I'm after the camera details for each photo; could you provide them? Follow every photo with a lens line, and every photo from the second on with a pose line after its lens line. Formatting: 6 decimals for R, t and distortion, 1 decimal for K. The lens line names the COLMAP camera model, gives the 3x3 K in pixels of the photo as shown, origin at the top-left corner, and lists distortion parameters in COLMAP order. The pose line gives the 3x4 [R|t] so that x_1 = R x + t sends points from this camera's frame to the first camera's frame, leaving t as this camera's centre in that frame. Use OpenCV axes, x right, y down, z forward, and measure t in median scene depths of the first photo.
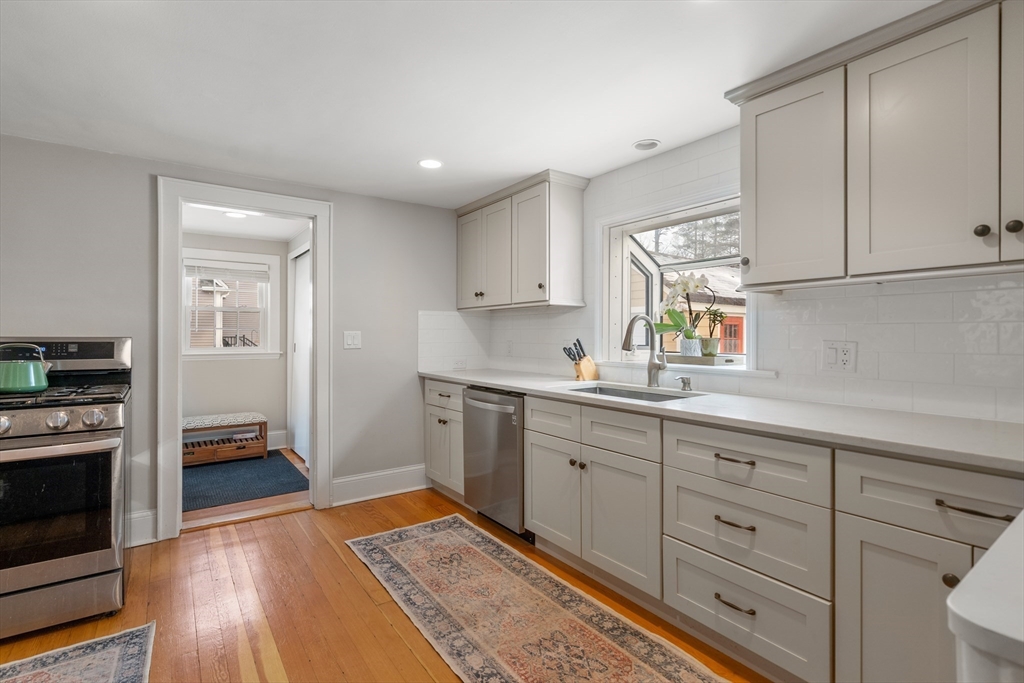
lens RADIAL K [[477.3, 0, 503.7], [0, 477.3, 332.6], [0, 0, 1]] dist [-0.001664, 0.000074]
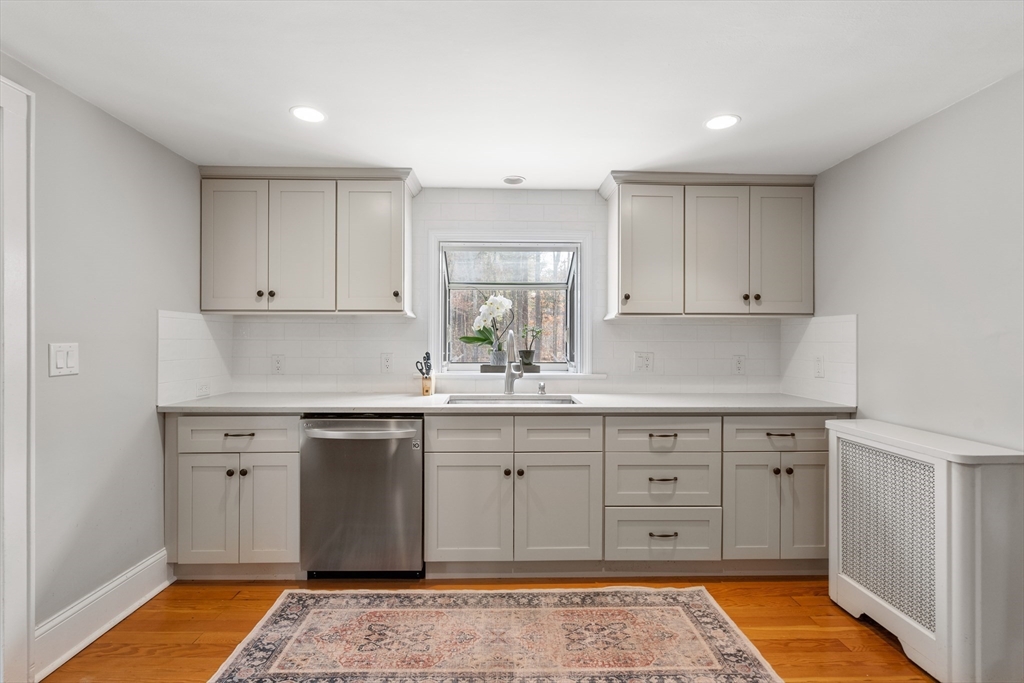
lens RADIAL K [[478.3, 0, 505.5], [0, 478.3, 339.1], [0, 0, 1]] dist [-0.001475, 0.000078]
pose [[0.561552, 0.008338, 0.827400, -0.668577], [-0.007260, 0.999960, -0.005149, -0.011281], [-0.827410, -0.003116, 0.561590, 0.388441]]
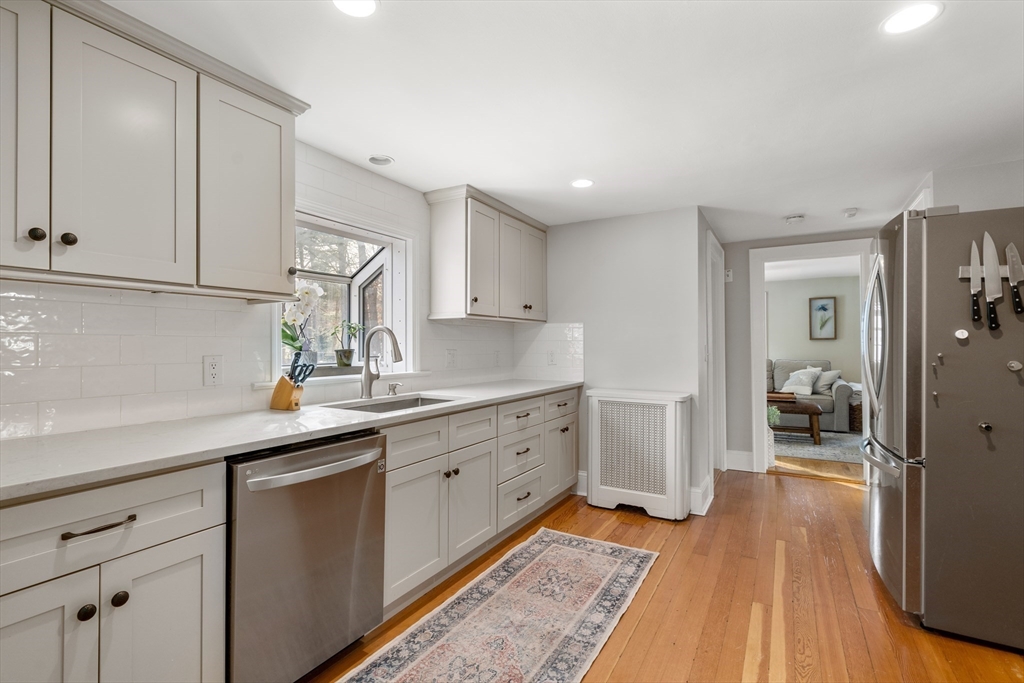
lens RADIAL K [[477.3, 0, 503.7], [0, 477.3, 332.6], [0, 0, 1]] dist [-0.001664, 0.000074]
pose [[-0.407566, 0.021488, 0.912923, -0.760444], [-0.006044, 0.999638, -0.026228, 0.000763], [-0.913156, -0.016207, -0.407288, 1.209040]]
